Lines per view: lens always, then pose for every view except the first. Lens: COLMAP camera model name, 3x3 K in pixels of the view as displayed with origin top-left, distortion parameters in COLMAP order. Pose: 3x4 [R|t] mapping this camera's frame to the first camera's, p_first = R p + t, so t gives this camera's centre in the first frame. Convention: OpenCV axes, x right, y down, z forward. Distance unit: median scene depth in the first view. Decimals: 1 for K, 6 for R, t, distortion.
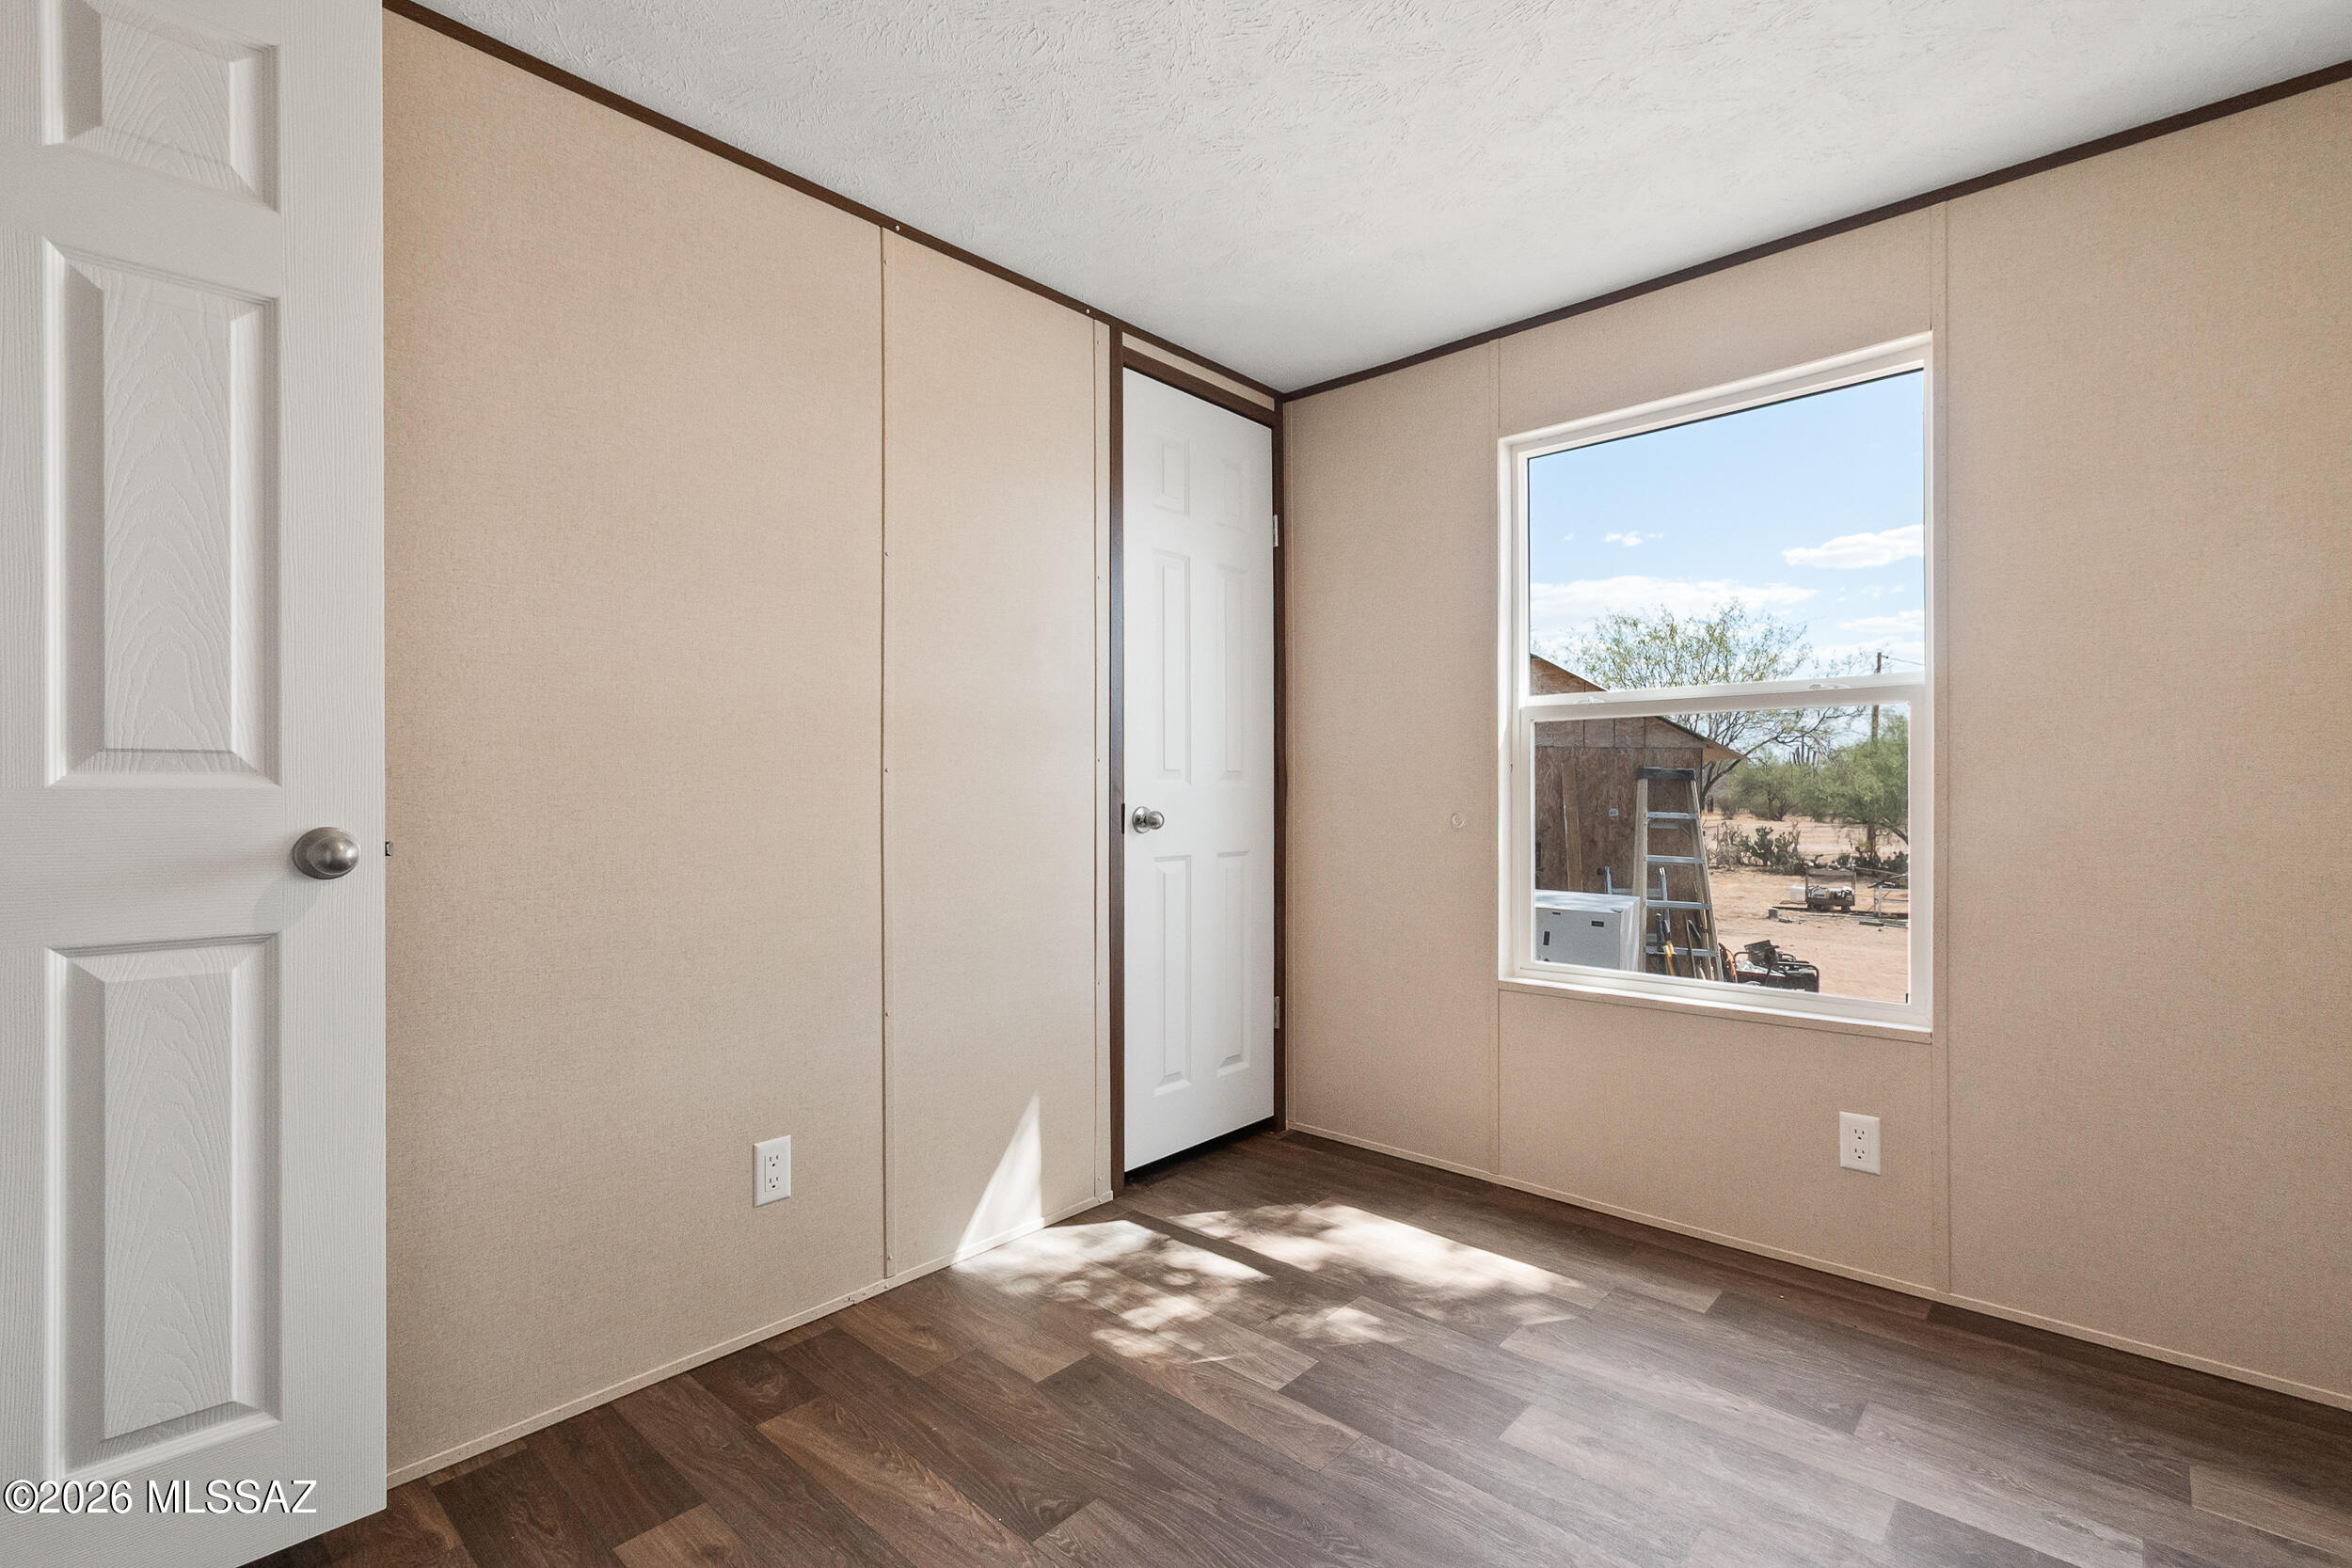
lens RADIAL K [[1063.2, 0, 1186.0], [0, 1063.2, 784.0], [0, 0, 1]] dist [0.000185, 0.000029]
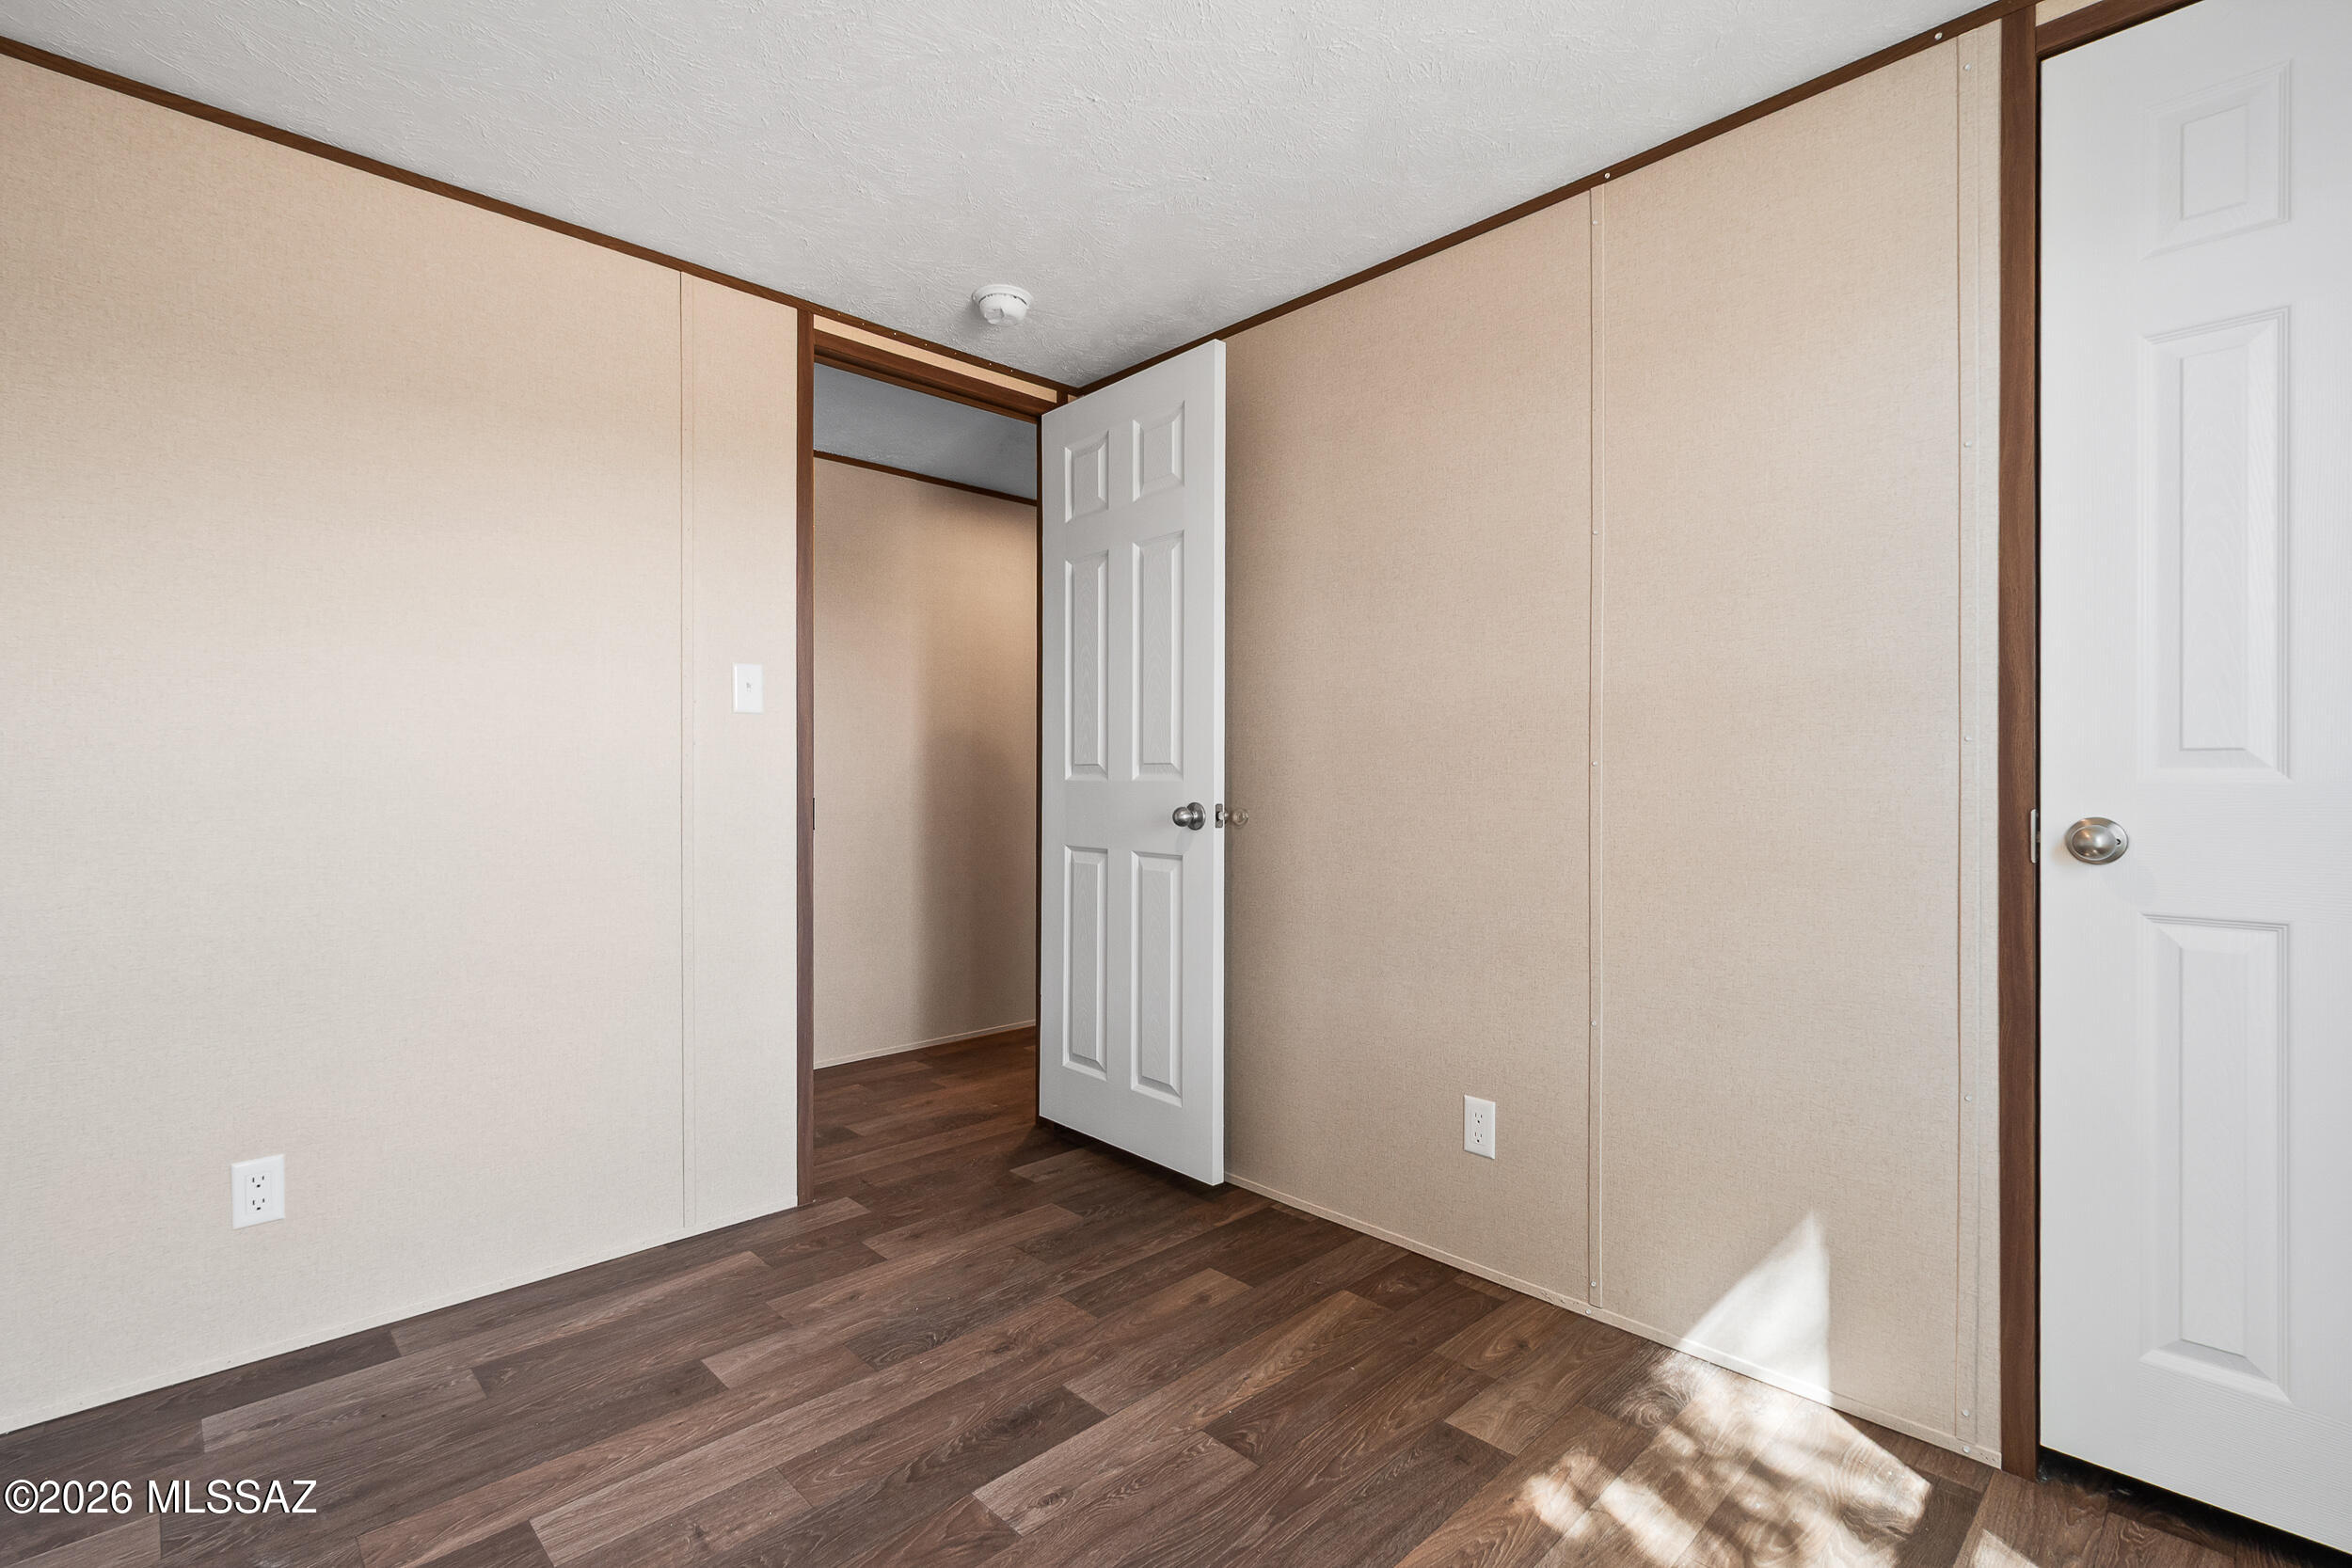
lens RADIAL K [[1060.0, 0, 1181.6], [0, 1060.0, 781.8], [0, 0, 1]] dist [-0.001801, -0.000054]
pose [[-0.064788, 0.001680, -0.997898, 0.816493], [0.002593, 0.999995, 0.001515, 0.001407], [0.997896, -0.002489, -0.064792, 0.851006]]
